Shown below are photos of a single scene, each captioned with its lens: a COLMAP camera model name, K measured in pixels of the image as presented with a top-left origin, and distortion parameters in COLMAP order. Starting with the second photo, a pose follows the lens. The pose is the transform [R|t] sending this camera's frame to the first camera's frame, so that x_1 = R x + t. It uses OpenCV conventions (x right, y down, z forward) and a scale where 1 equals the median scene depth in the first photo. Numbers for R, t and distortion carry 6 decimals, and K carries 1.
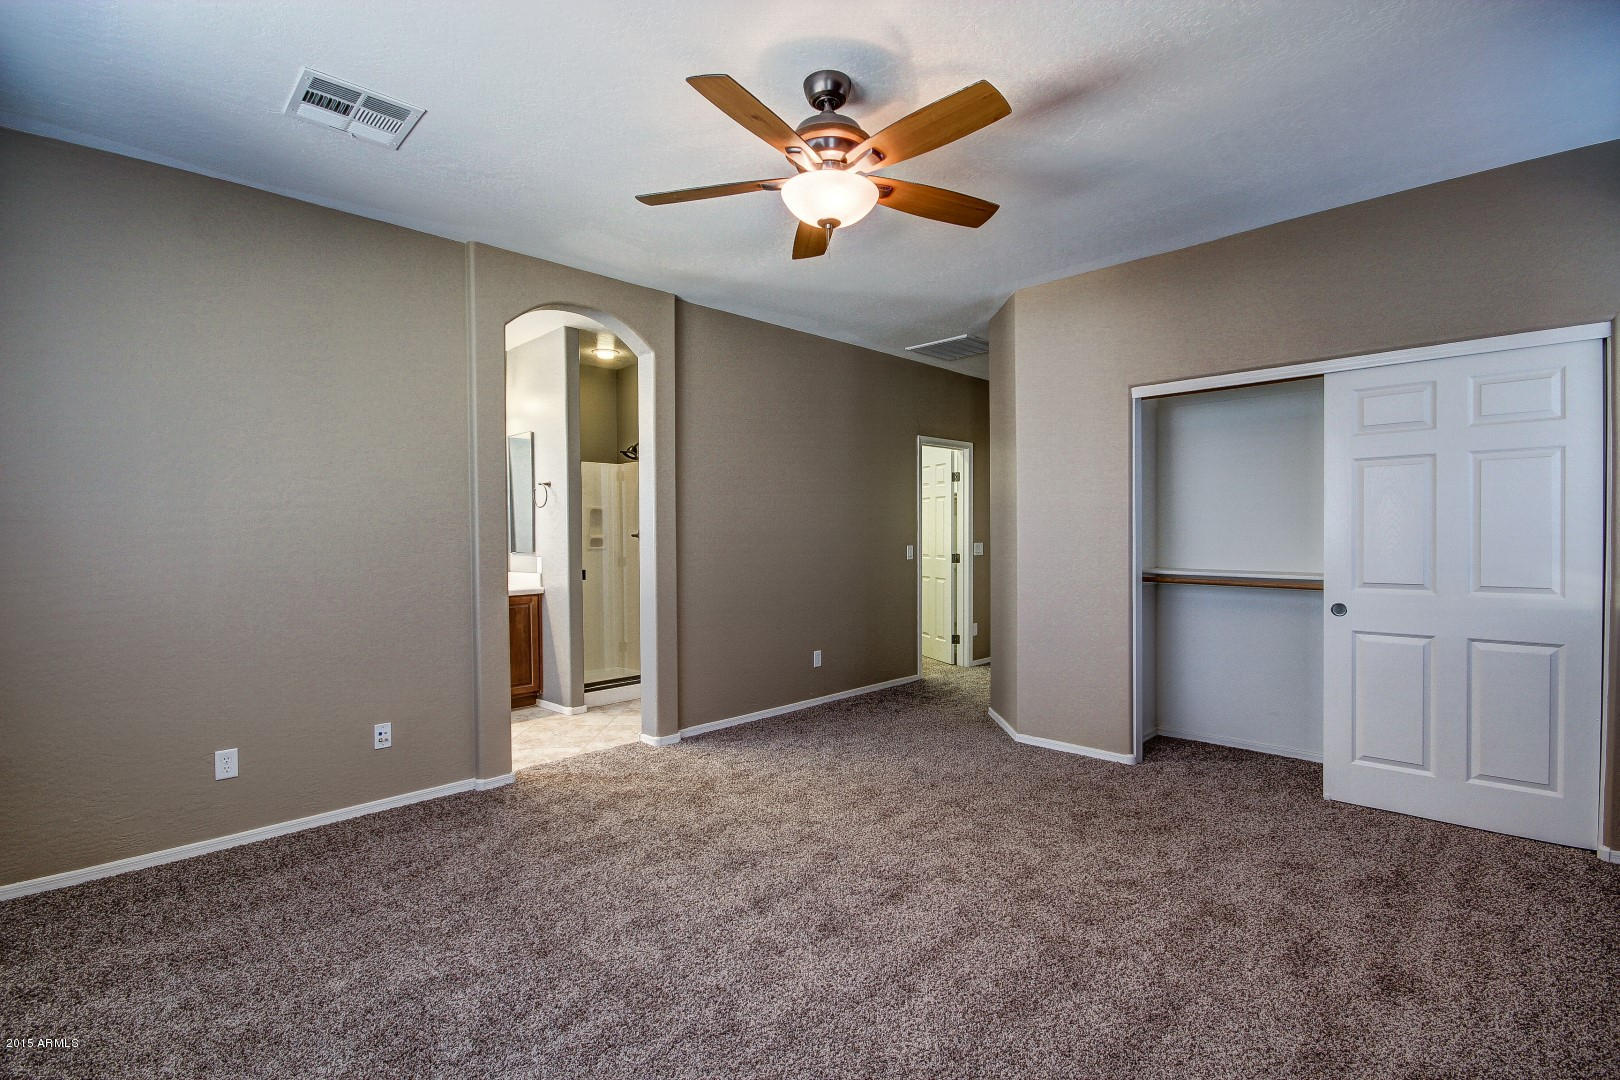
lens RADIAL K [[764.1, 0, 811.8], [0, 764.1, 547.9], [0, 0, 1]] dist [-0.004791, -0.000459]
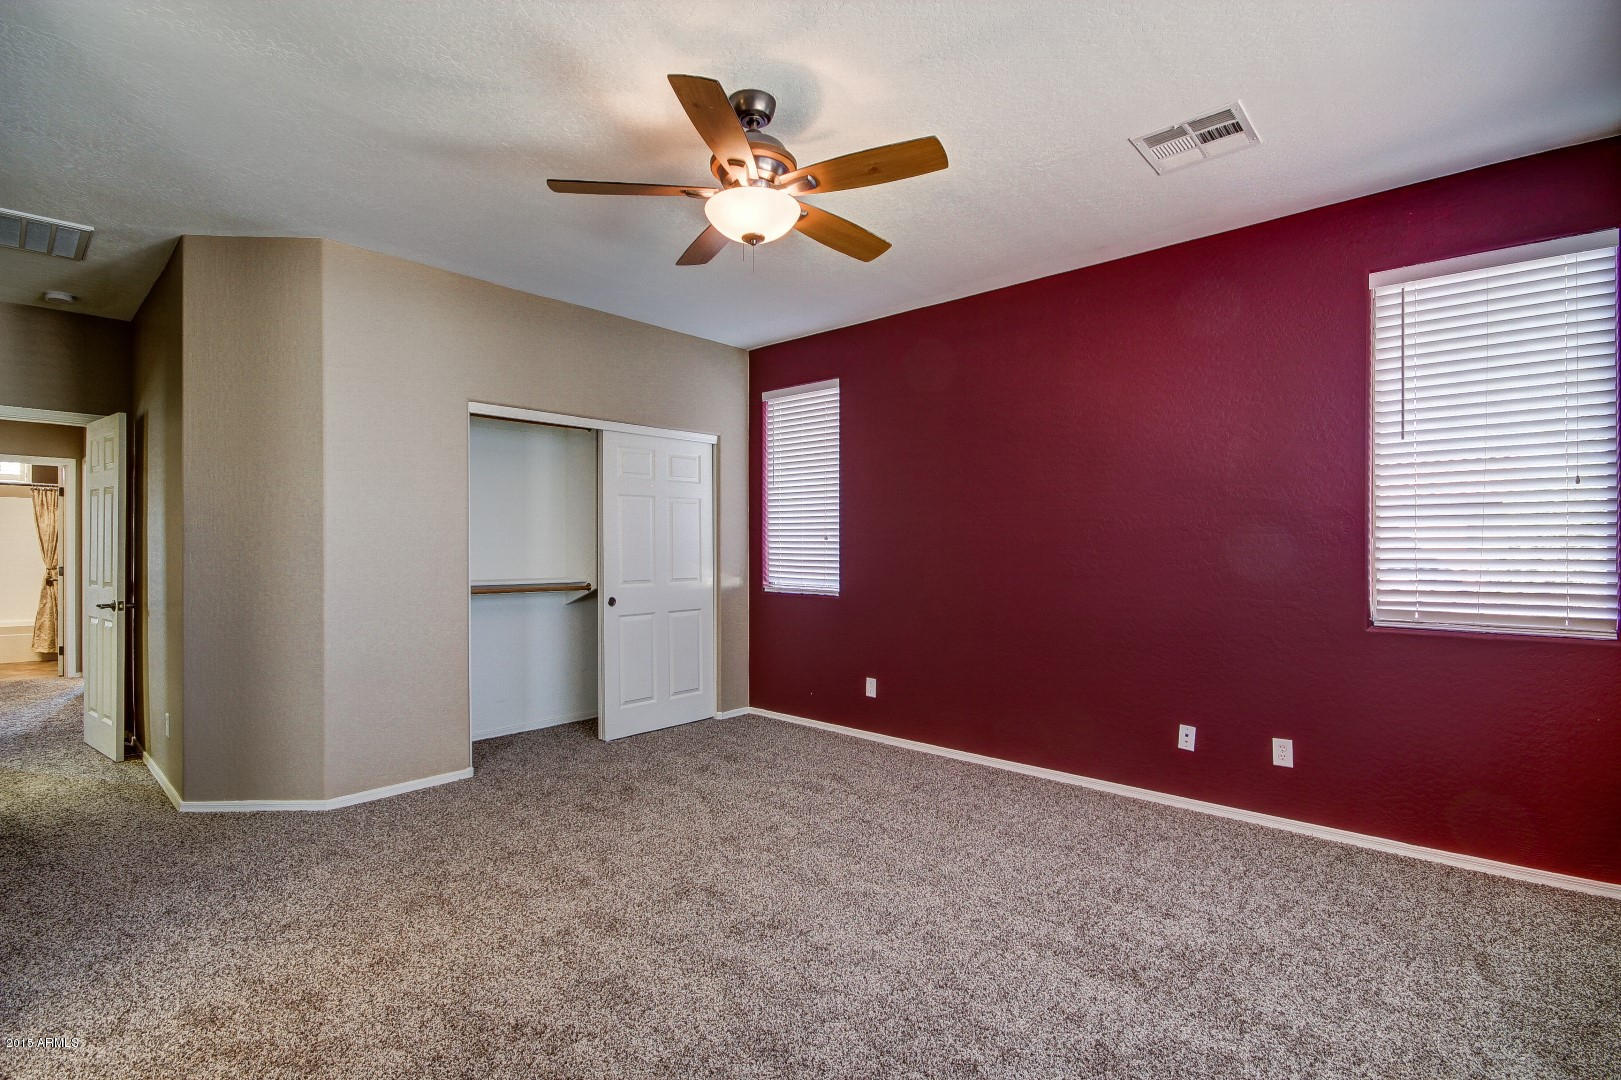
lens RADIAL K [[764.6, 0, 812.3], [0, 764.6, 547.9], [0, 0, 1]] dist [-0.004791, -0.000459]
pose [[-0.065589, 0.007020, 0.997822, -0.716735], [0.021691, 0.999749, -0.005608, -0.000858], [-0.997611, 0.021276, -0.065725, 0.720091]]
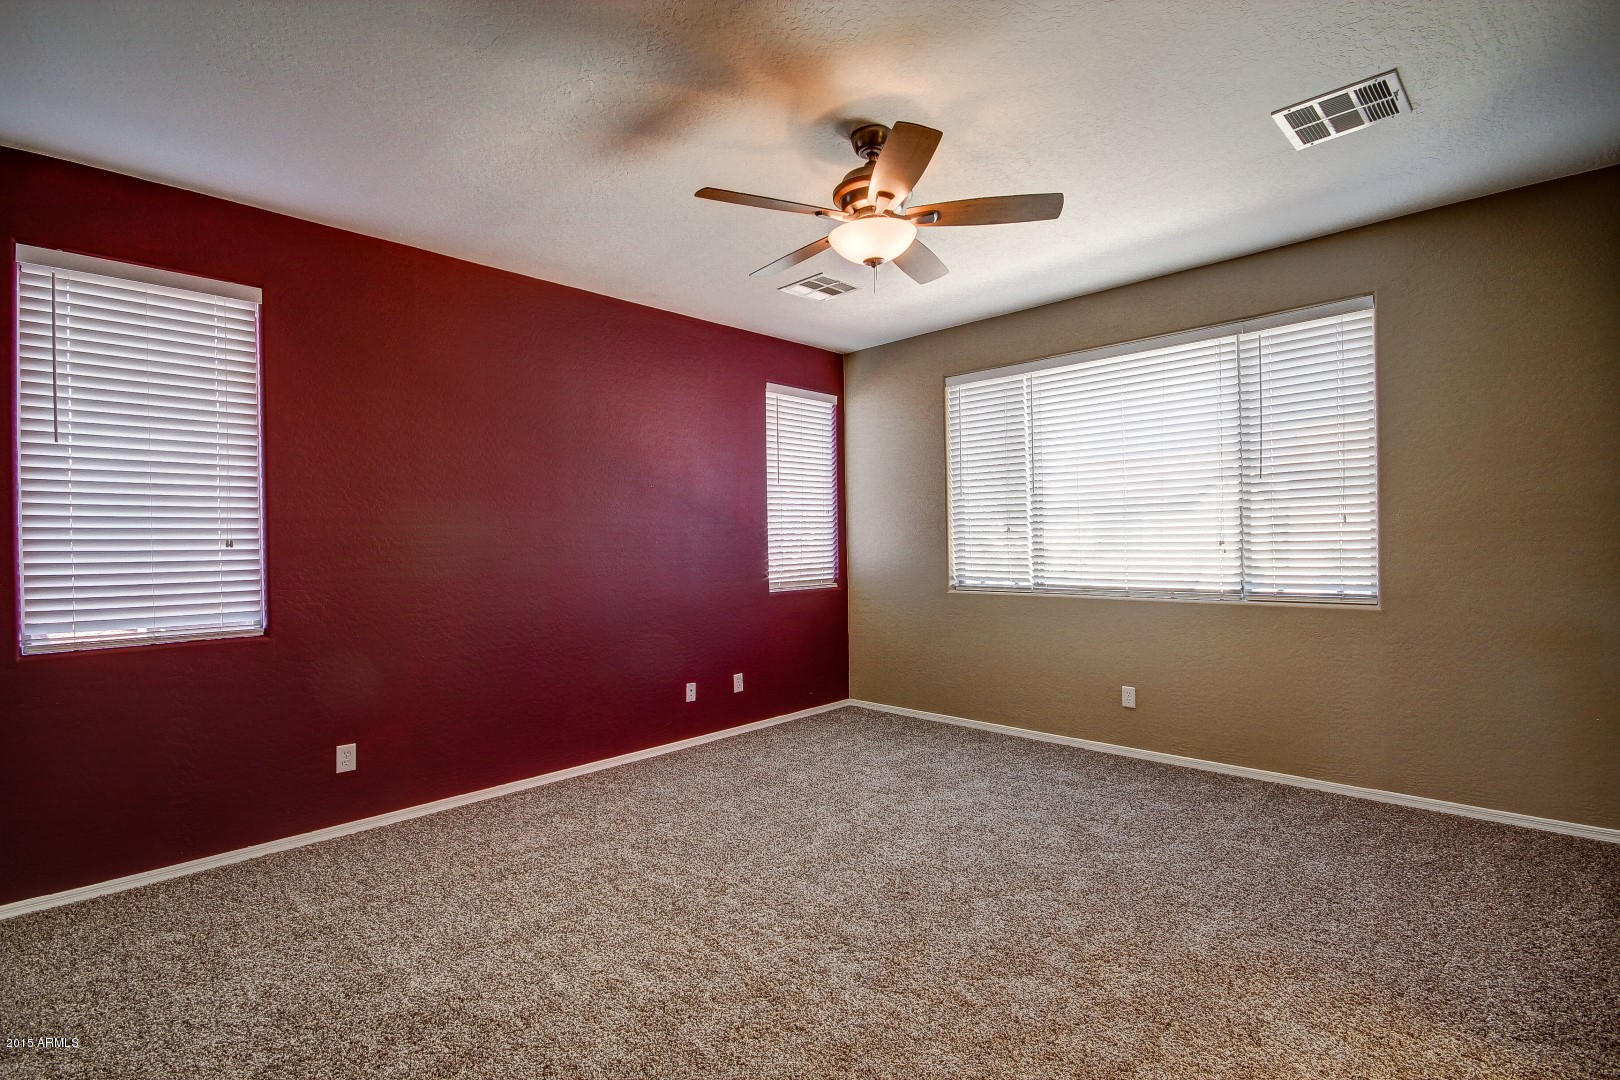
lens RADIAL K [[764.1, 0, 811.8], [0, 764.1, 547.9], [0, 0, 1]] dist [-0.004791, -0.000459]
pose [[-0.998146, 0.030316, -0.052778, 0.122378], [0.028971, 0.999241, 0.026056, -0.026344], [0.053528, 0.024479, -0.998266, 1.516203]]
